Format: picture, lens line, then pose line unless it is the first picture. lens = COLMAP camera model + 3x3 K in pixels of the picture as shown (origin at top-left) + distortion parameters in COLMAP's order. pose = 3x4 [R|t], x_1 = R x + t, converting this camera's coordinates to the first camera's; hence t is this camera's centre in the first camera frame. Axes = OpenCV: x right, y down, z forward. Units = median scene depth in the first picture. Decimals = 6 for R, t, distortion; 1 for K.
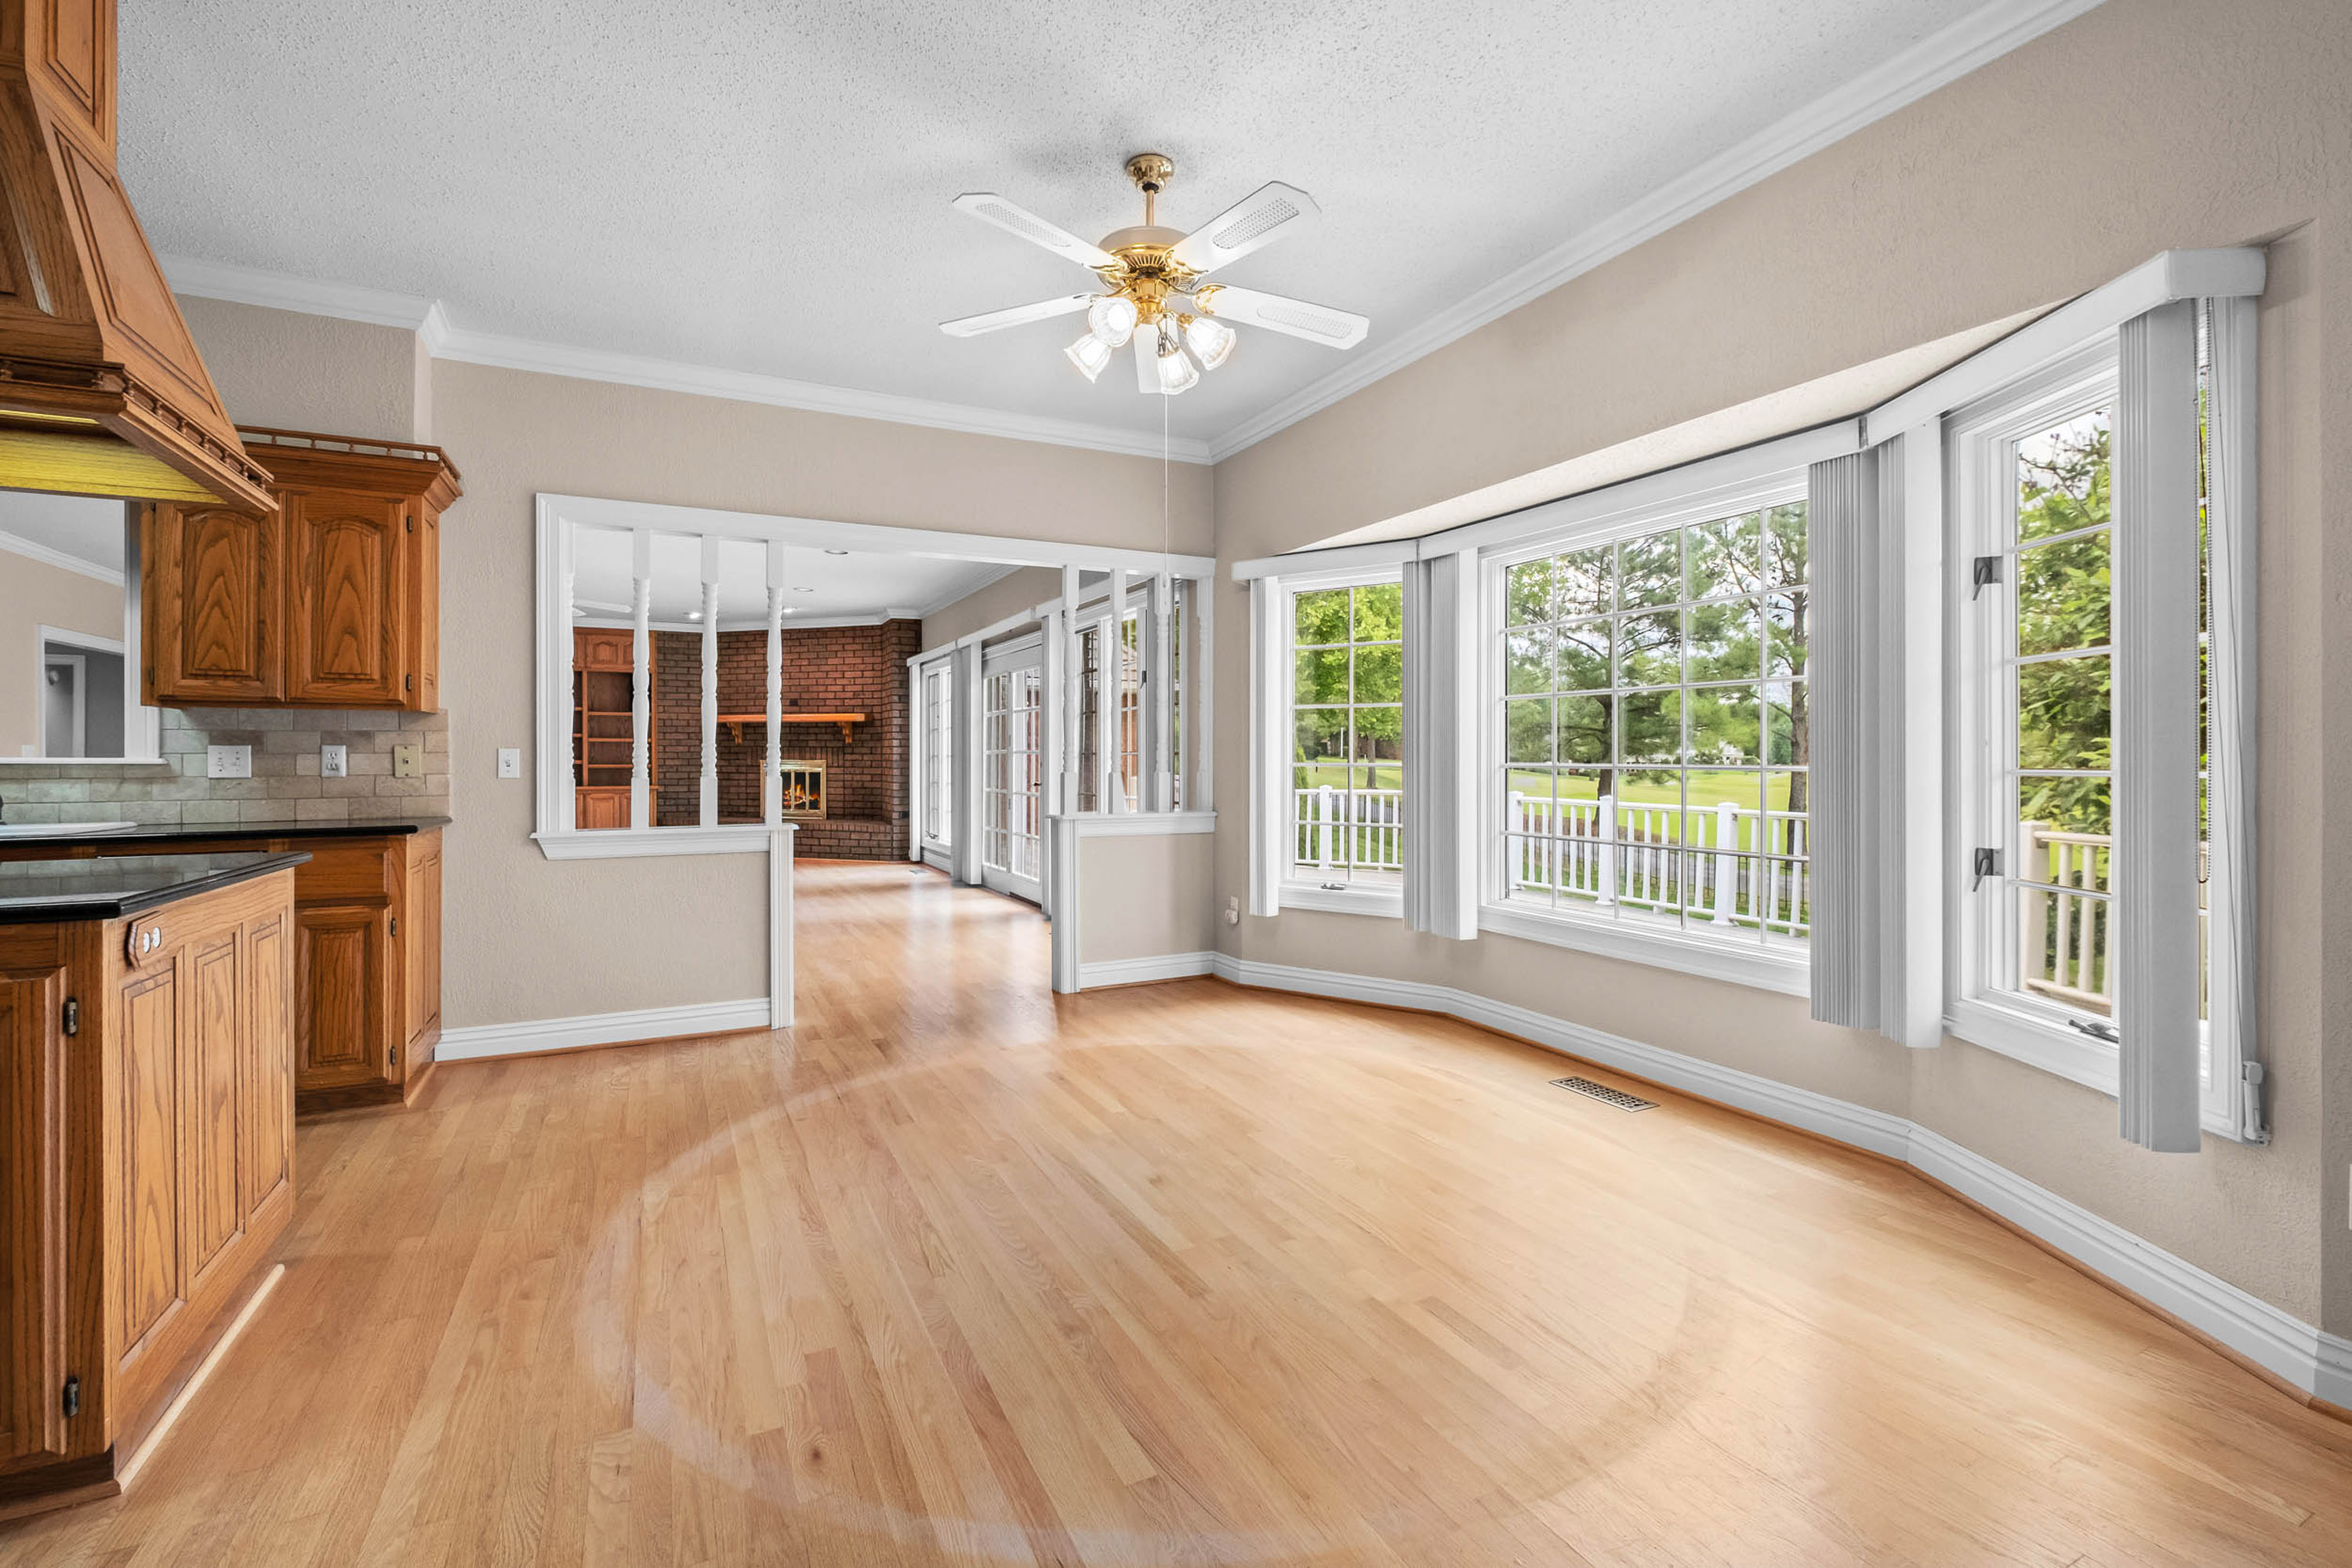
lens RADIAL K [[1026.2, 0, 1165.5], [0, 1026.2, 758.1], [0, 0, 1]] dist [0.000575, -0.001414]
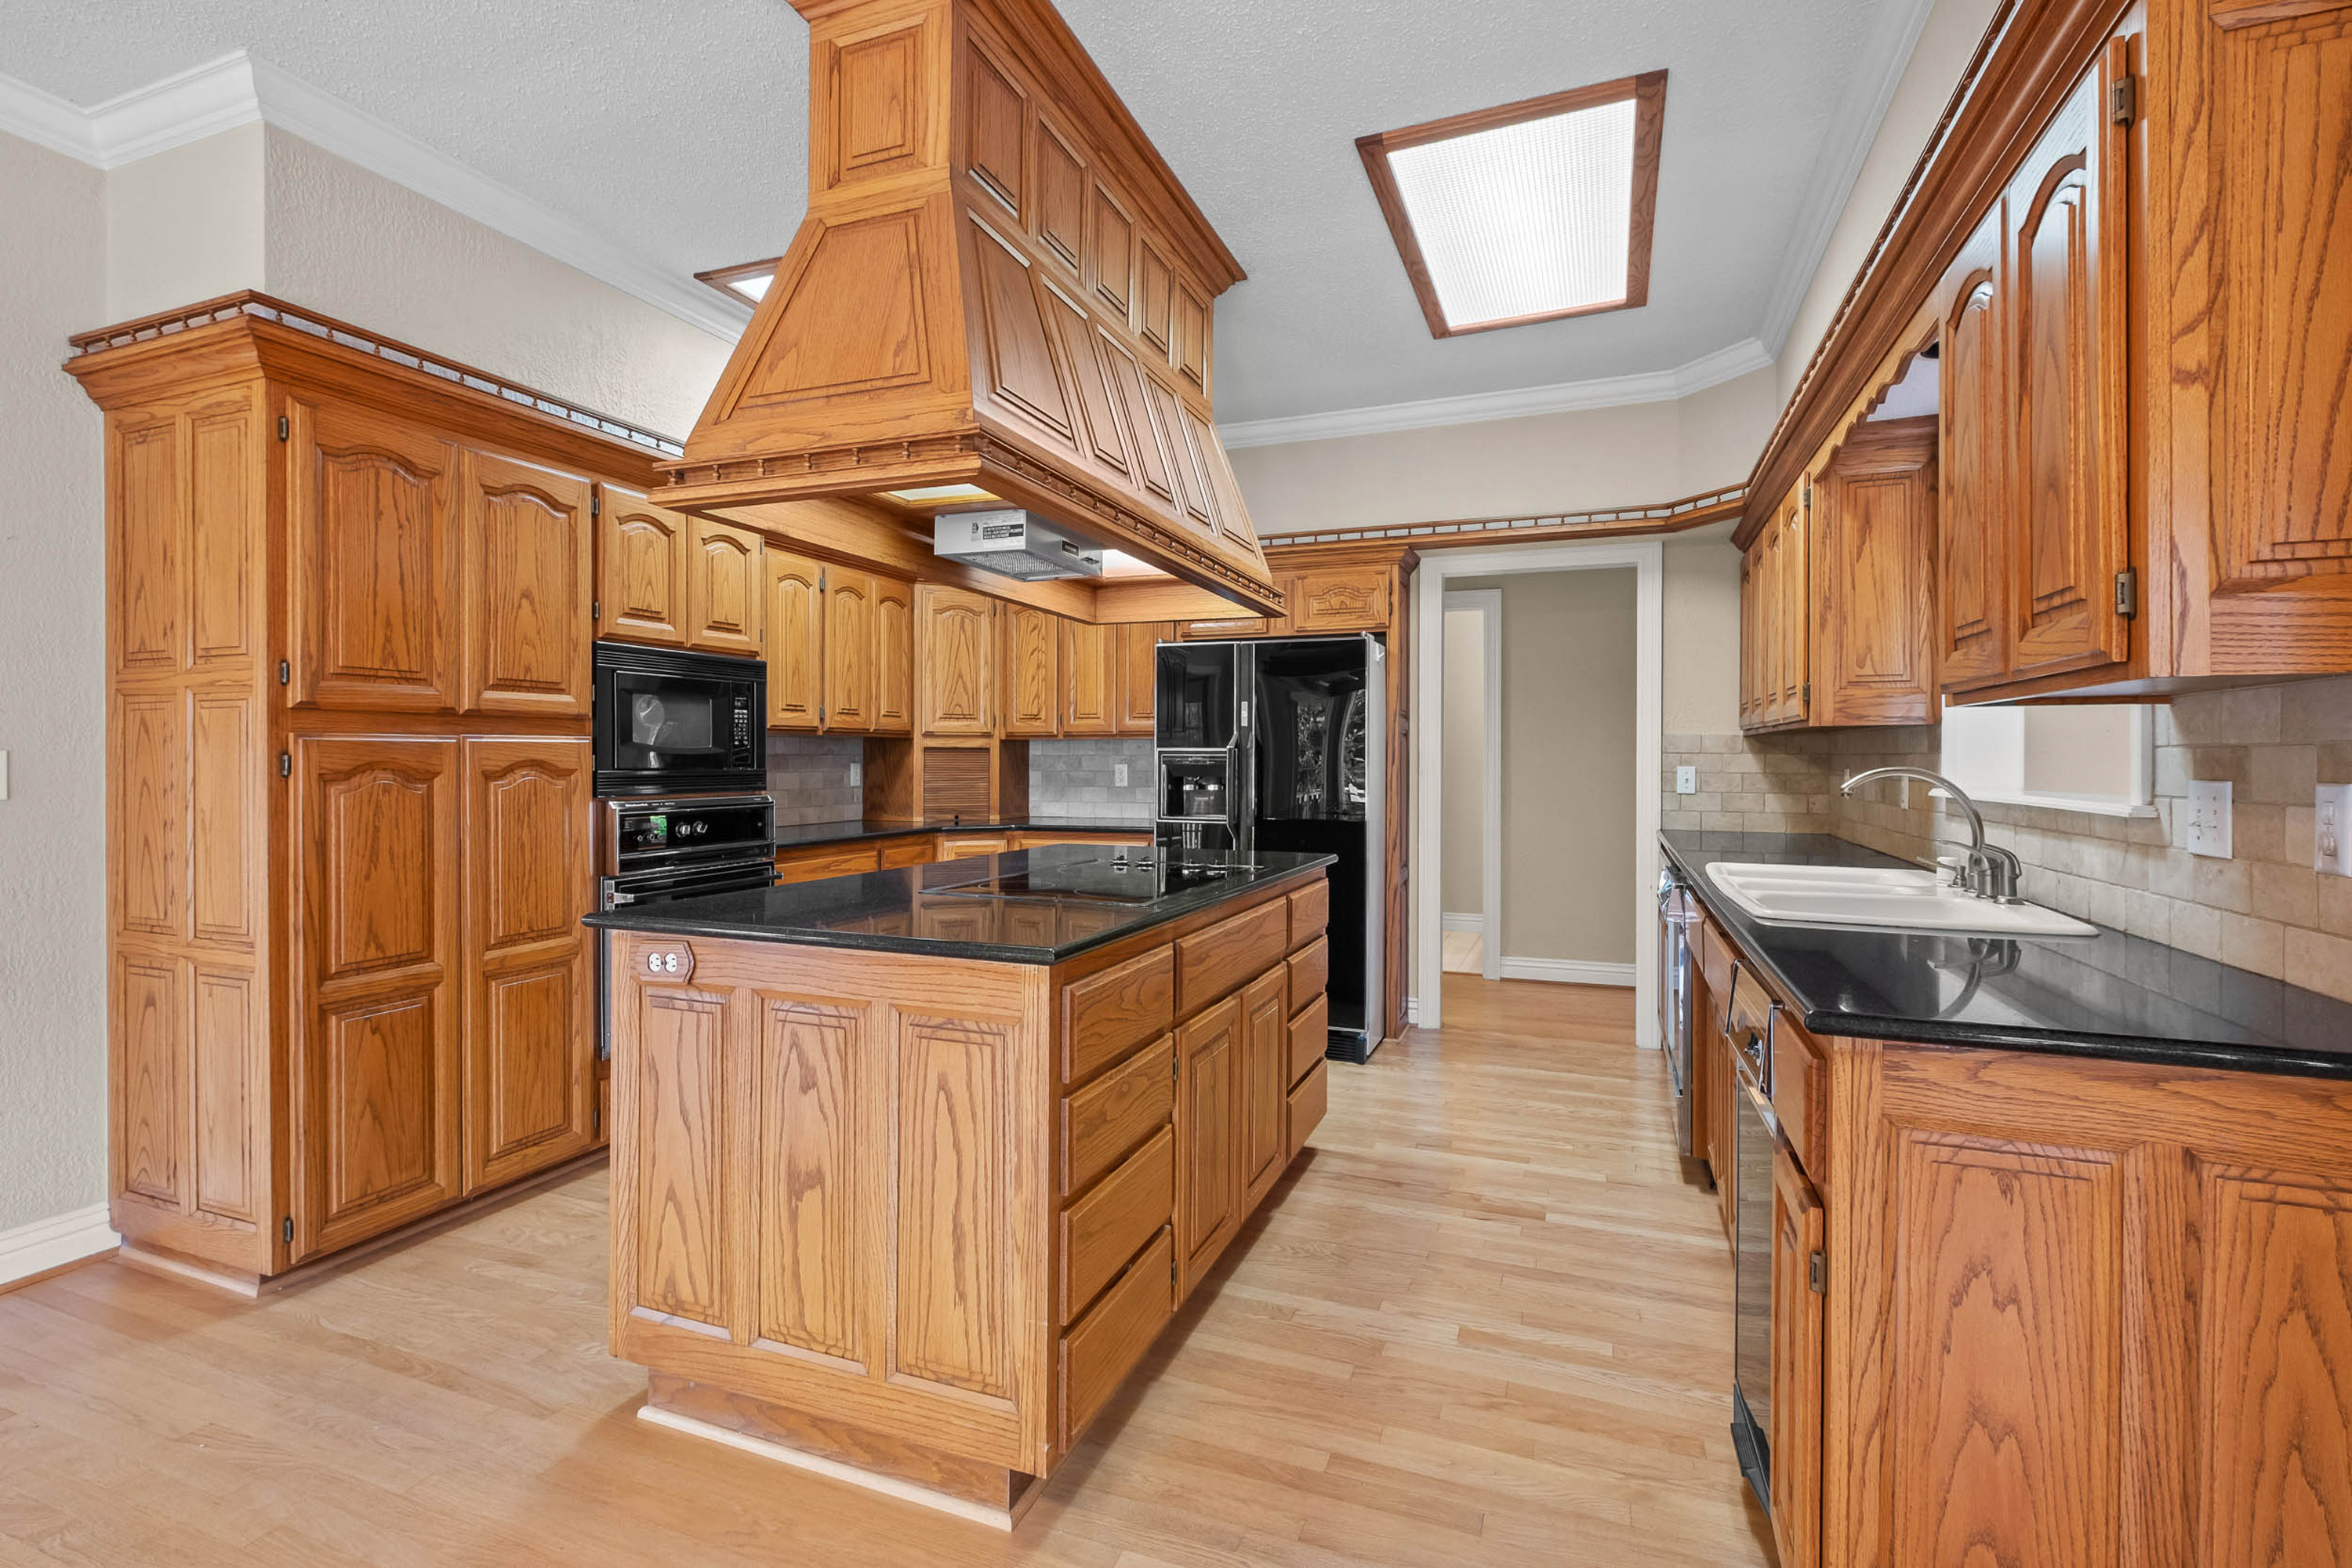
lens RADIAL K [[1077.1, 0, 1175.2], [0, 1077.1, 762.4], [0, 0, 1]] dist [0.009744, -0.000340]
pose [[-0.741979, 0.001478, -0.670422, -0.270447], [-0.001161, 0.999993, 0.003489, -0.020540], [0.670422, 0.003367, -0.741972, 0.993396]]
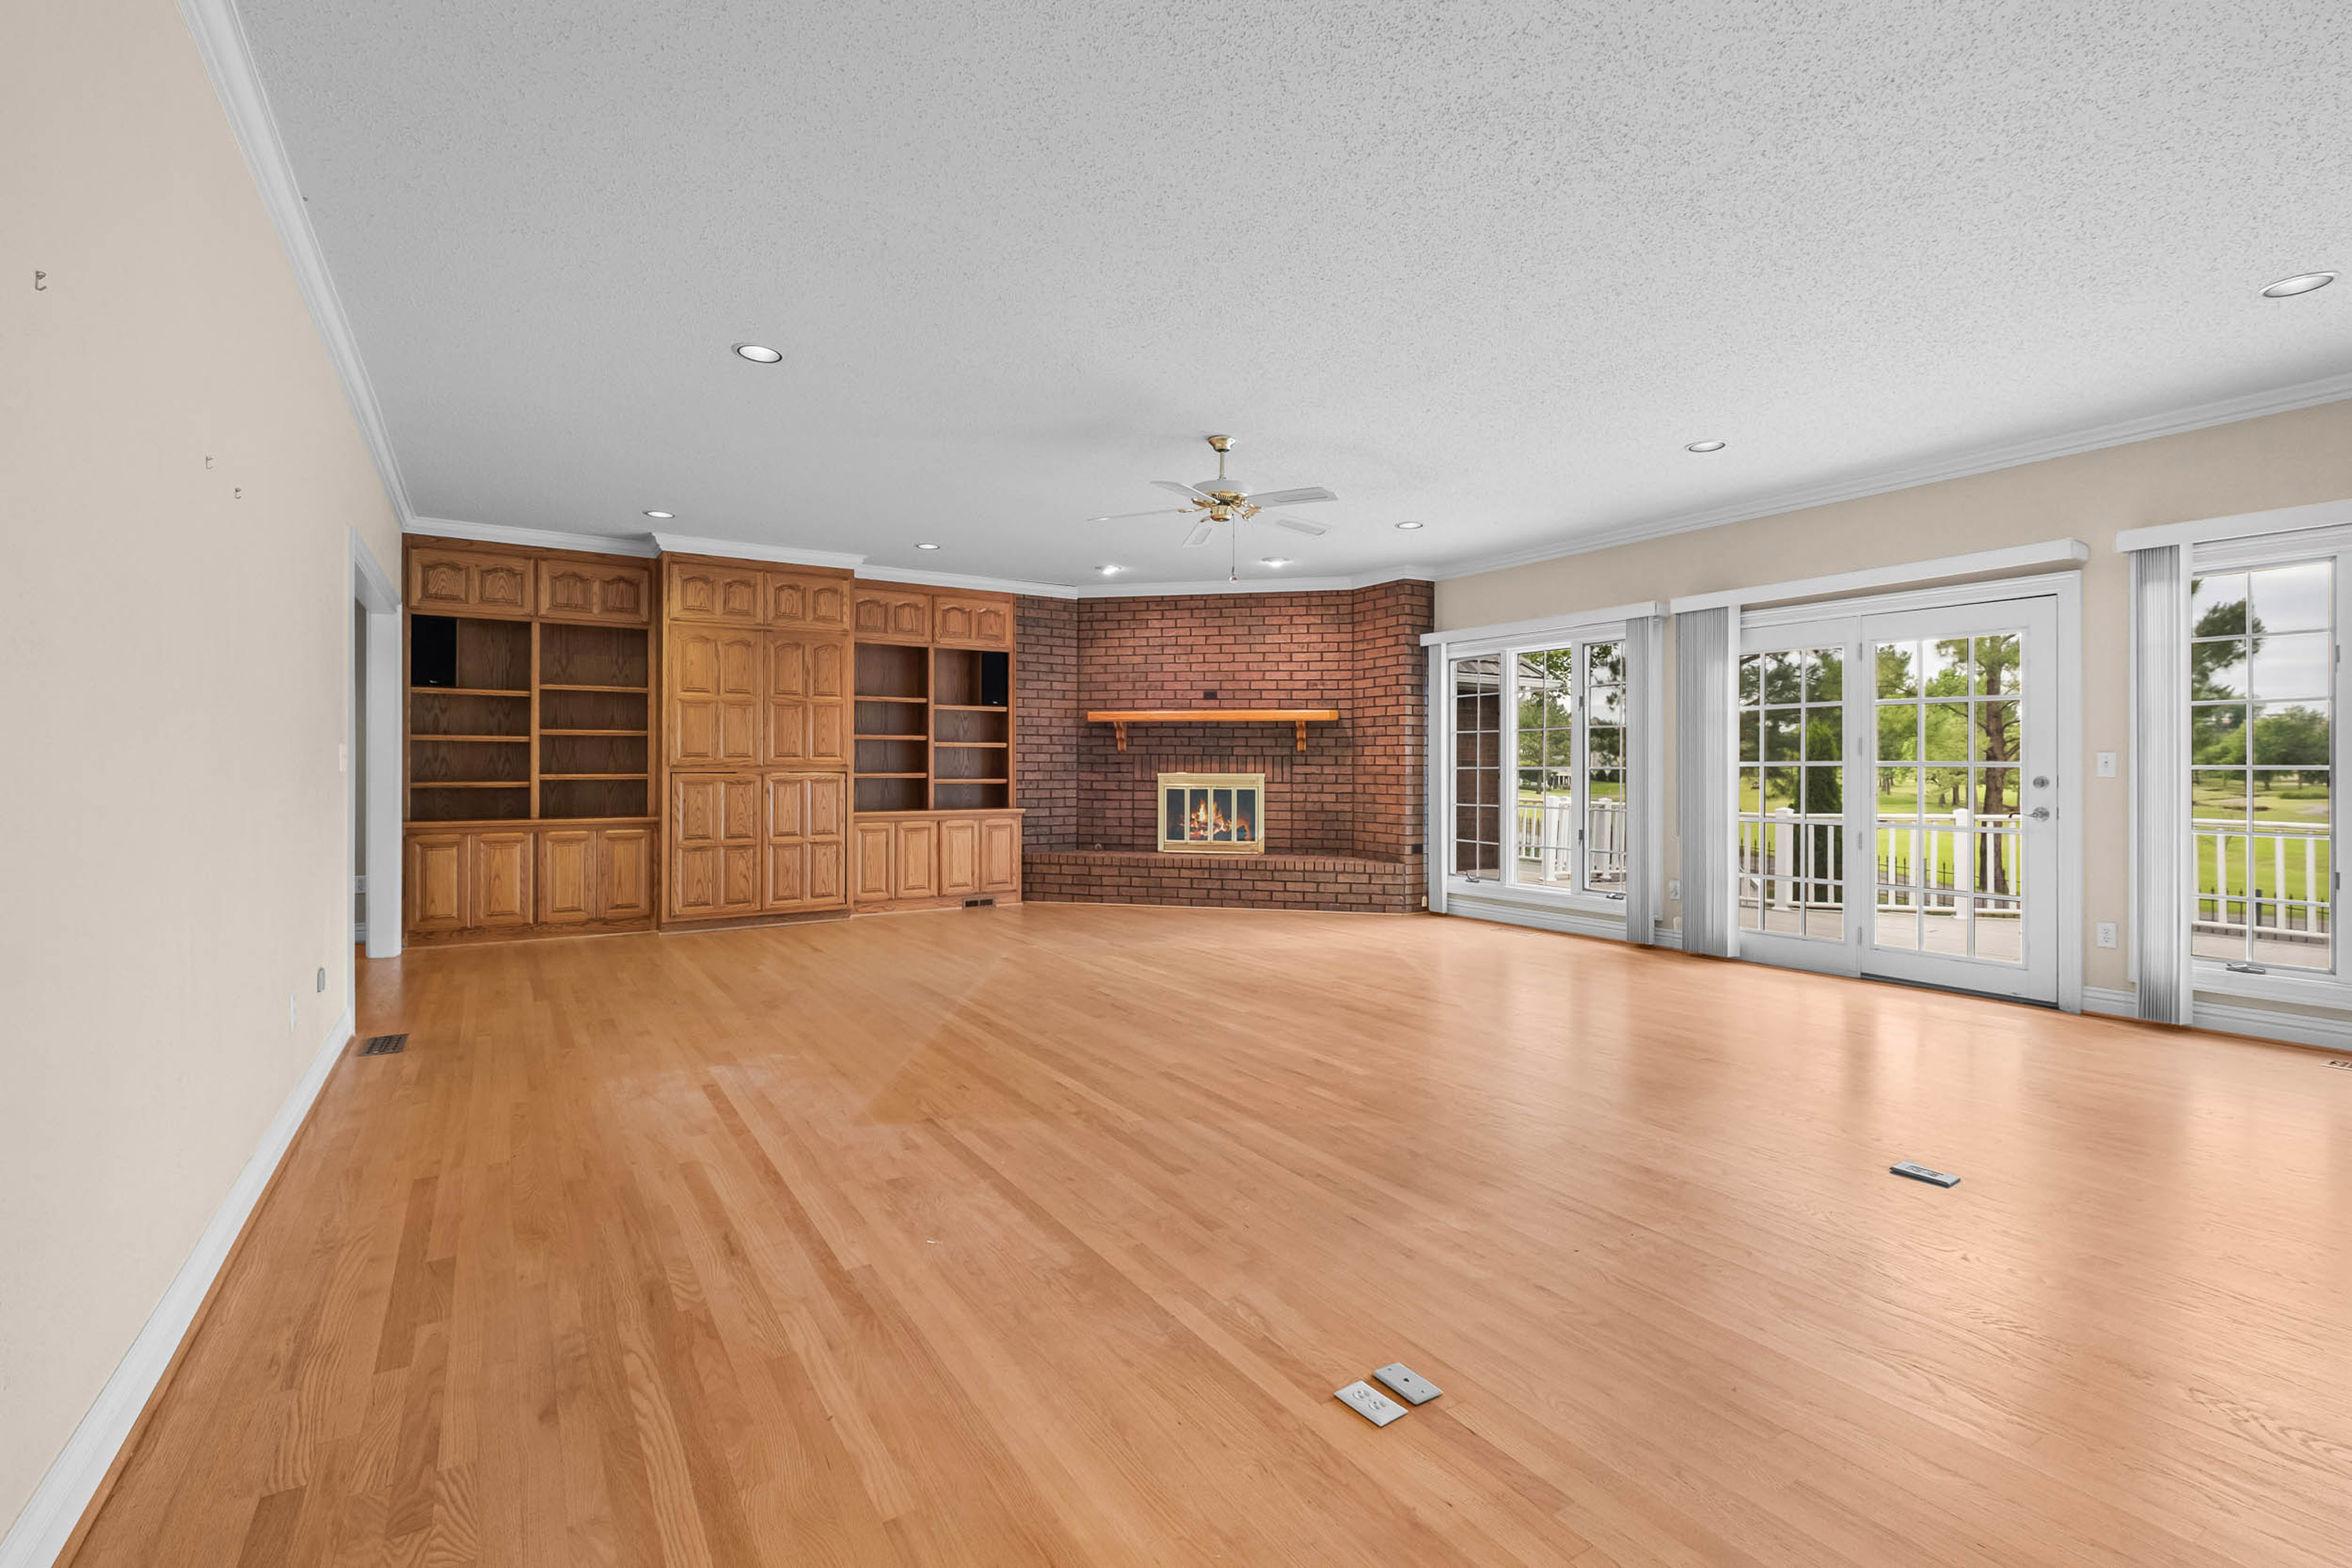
lens RADIAL K [[1053.7, 0, 1175.6], [0, 1053.7, 776.1], [0, 0, 1]] dist [-0.000445, -0.000237]
pose [[0.994170, -0.000198, 0.107824, -1.485961], [-0.000633, 0.999970, 0.007678, -0.006081], [-0.107822, -0.007702, 0.994140, 0.804576]]
